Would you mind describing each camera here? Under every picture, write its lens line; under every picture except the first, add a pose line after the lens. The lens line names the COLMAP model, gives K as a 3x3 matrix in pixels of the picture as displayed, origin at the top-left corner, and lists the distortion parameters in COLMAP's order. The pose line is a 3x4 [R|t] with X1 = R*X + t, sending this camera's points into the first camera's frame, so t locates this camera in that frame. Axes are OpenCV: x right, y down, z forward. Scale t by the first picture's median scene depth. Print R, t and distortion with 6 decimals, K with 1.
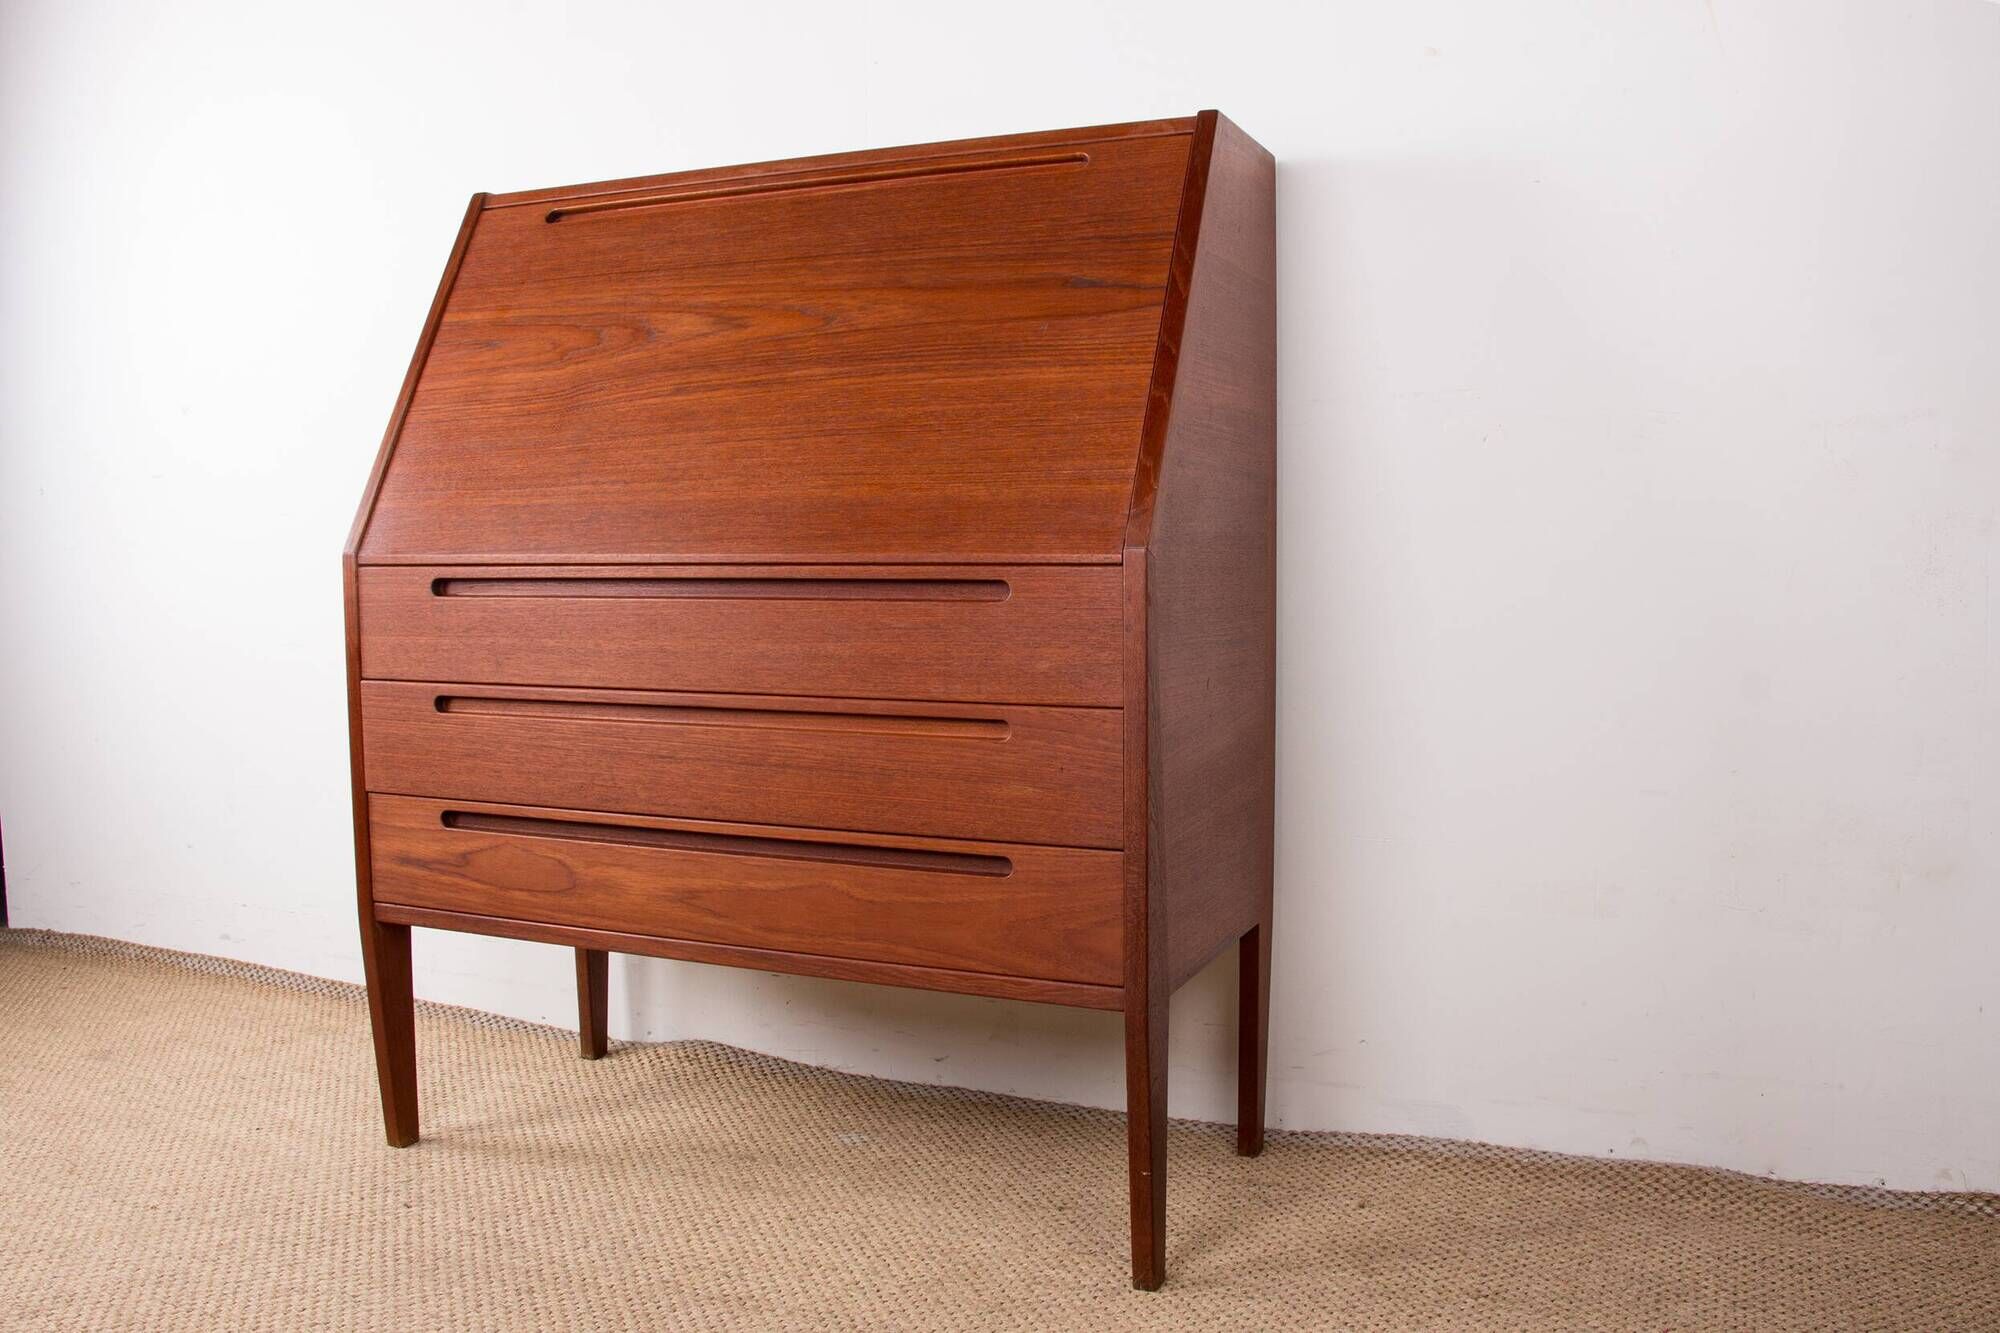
lens RADIAL K [[1717.2, 0, 1015.2], [0, 1717.2, 666.1], [0, 0, 1]] dist [-0.195389, 0.182419]
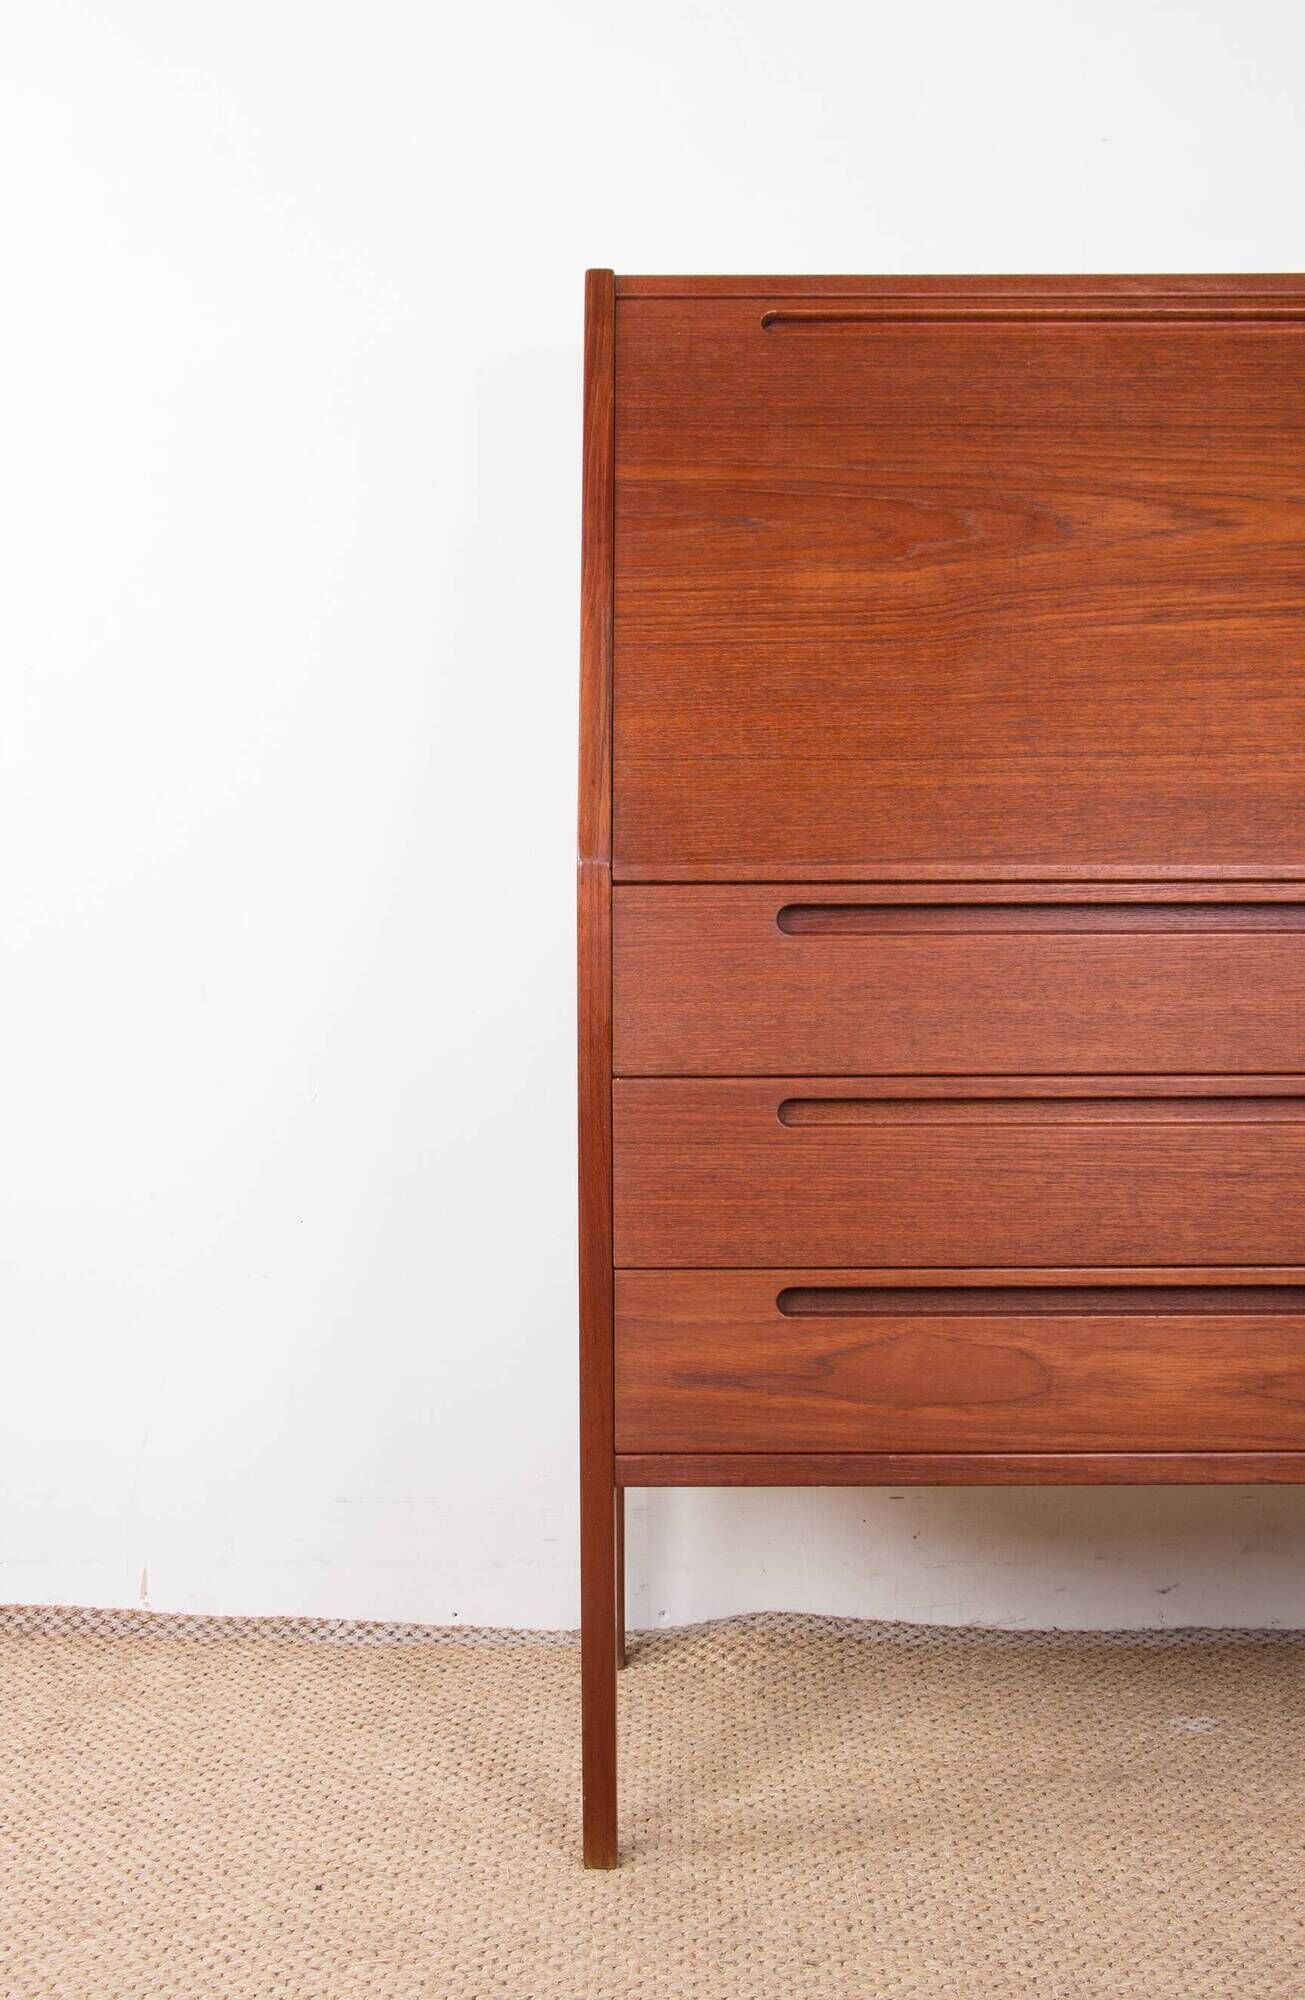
lens RADIAL K [[2269.9, 0, 652.5], [0, 2269.9, 1000.0], [0, 0, 1]] dist [-0.104896, 0.313078]
pose [[0.922390, -0.026361, 0.385358, -0.719845], [0.029645, 0.999557, -0.002583, -0.017655], [-0.385119, 0.013806, 0.922763, 0.274194]]
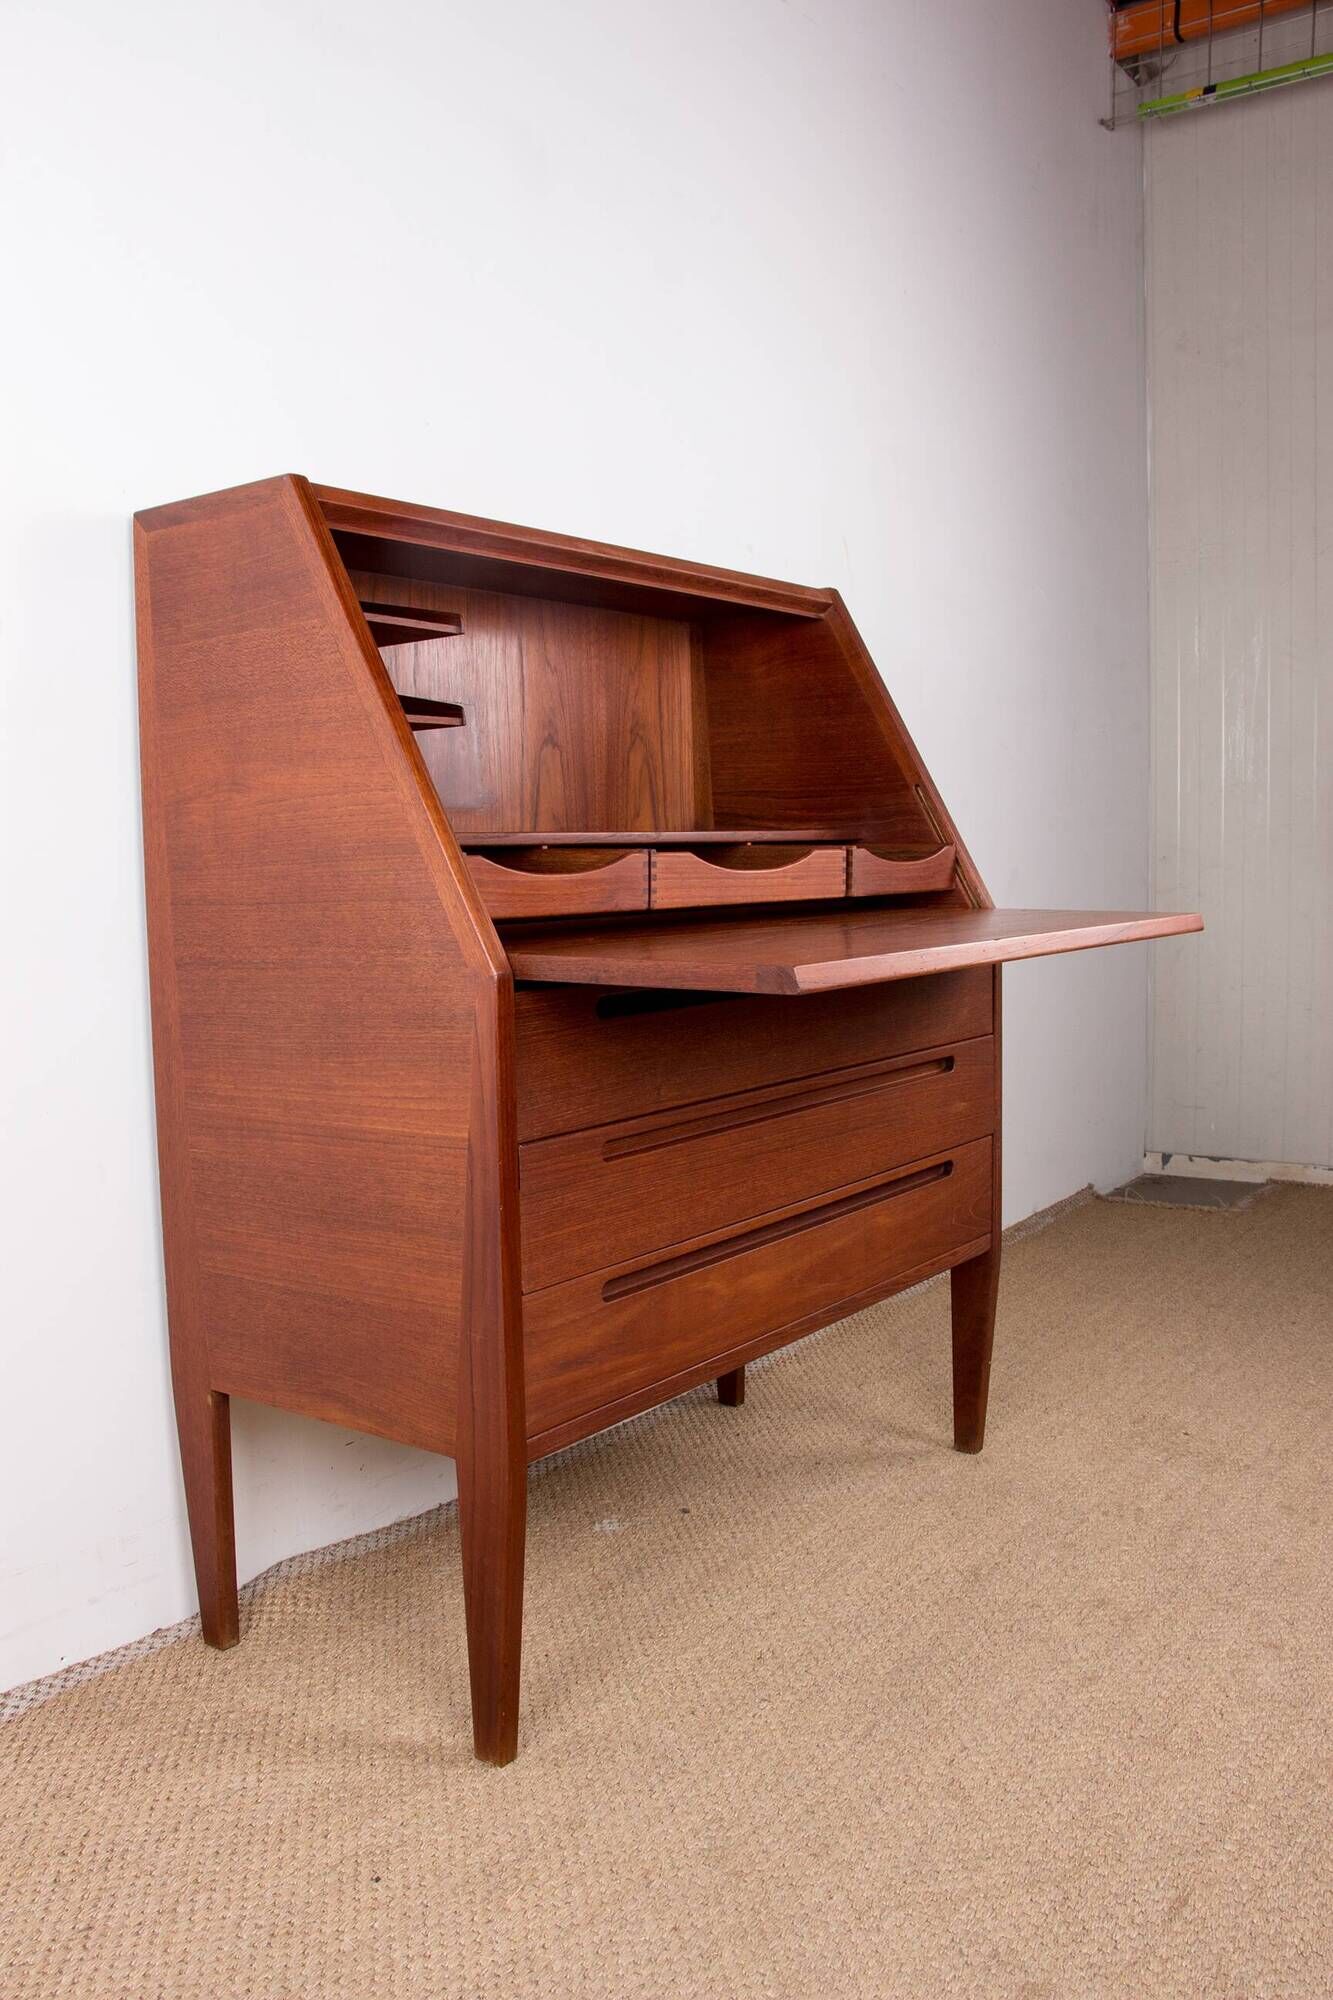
lens RADIAL K [[1683.0, 0, 666.5], [0, 1683.0, 1000.0], [0, 0, 1]] dist [-0.181648, 0.166745]
pose [[0.232322, -0.087081, 0.968733, -1.140377], [0.100234, 0.992825, 0.065208, -0.101977], [-0.967460, 0.081951, 0.239383, 0.795467]]
